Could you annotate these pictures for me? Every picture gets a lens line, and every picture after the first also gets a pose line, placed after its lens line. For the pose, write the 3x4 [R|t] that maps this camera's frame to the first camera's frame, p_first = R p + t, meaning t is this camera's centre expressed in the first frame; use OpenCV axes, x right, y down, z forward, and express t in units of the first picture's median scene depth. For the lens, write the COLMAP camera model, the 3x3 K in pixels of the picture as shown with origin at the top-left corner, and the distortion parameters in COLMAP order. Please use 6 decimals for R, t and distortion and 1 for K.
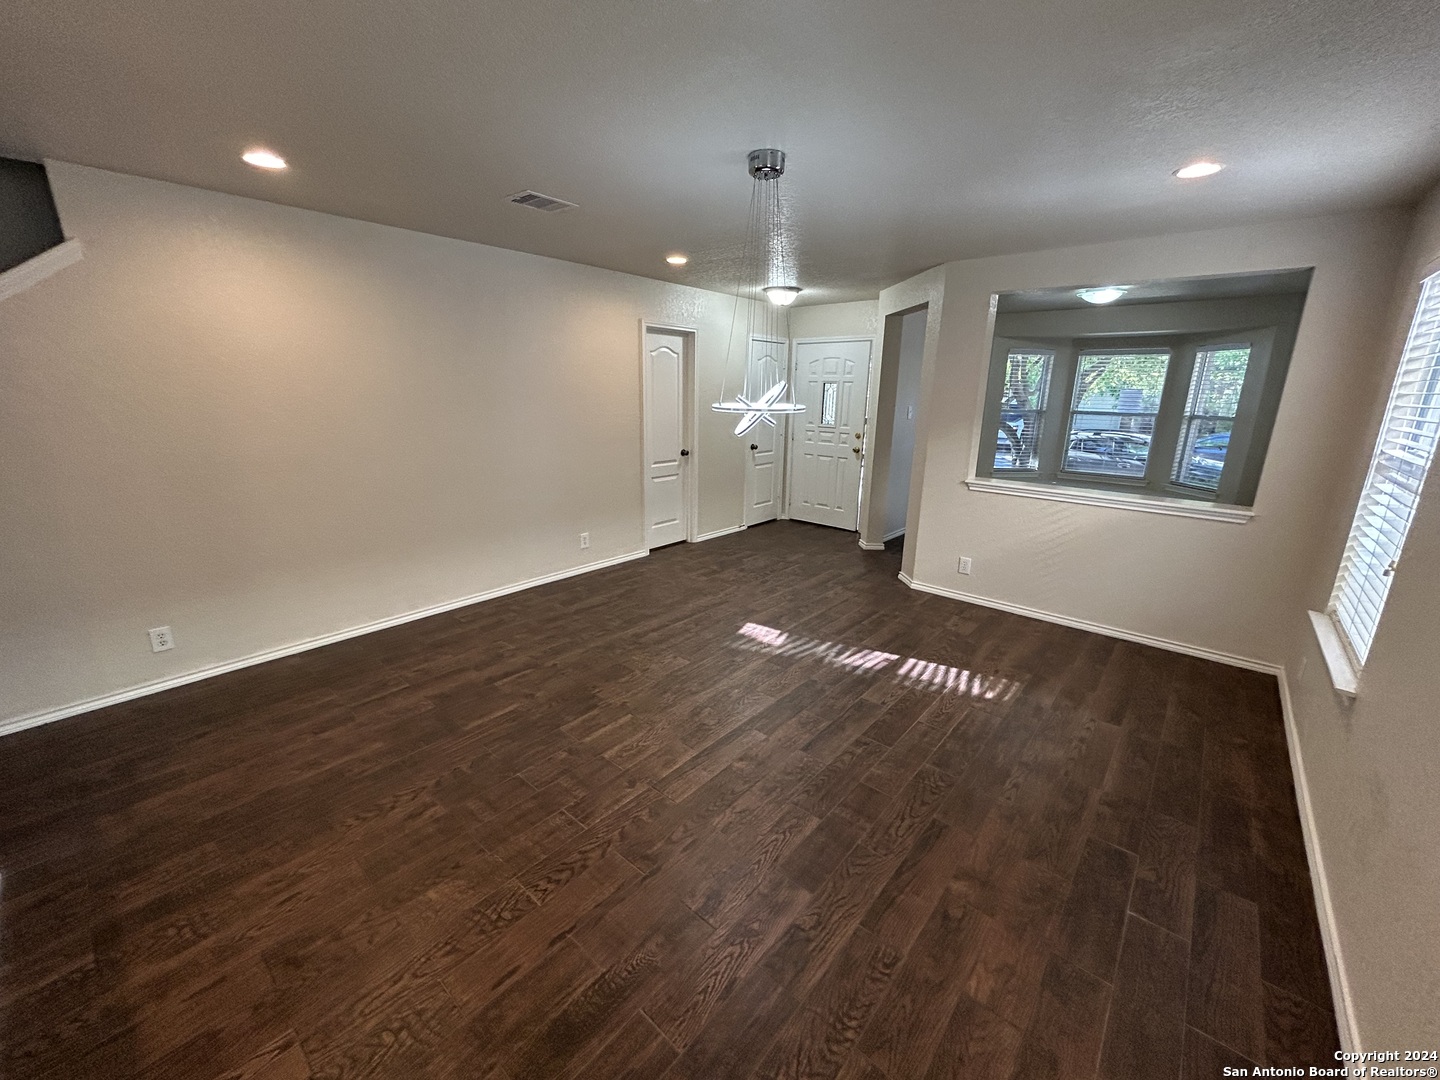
lens RADIAL K [[577.8, 0, 715.5], [0, 577.8, 536.7], [0, 0, 1]] dist [0.000444, 0.001400]
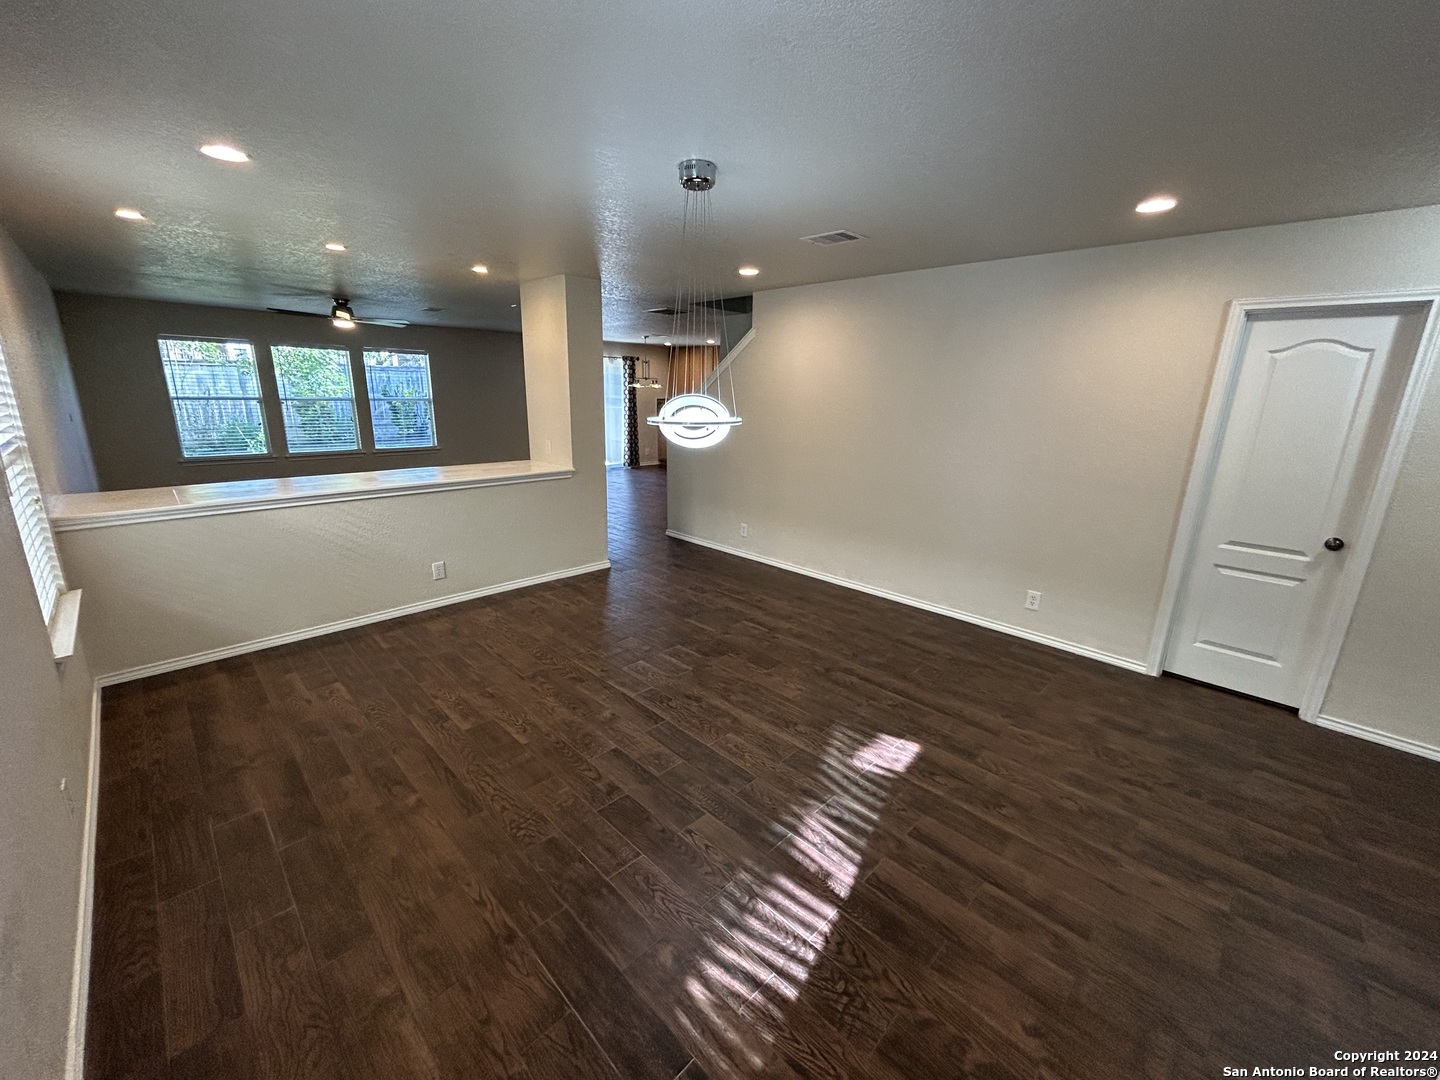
lens RADIAL K [[577.8, 0, 721.4], [0, 577.8, 534.9], [0, 0, 1]] dist [0.000444, 0.001400]
pose [[-0.066386, 0.229669, -0.971002, 0.726490], [-0.275893, 0.930983, 0.239066, -0.196005], [0.958893, 0.283763, 0.001560, 0.741689]]
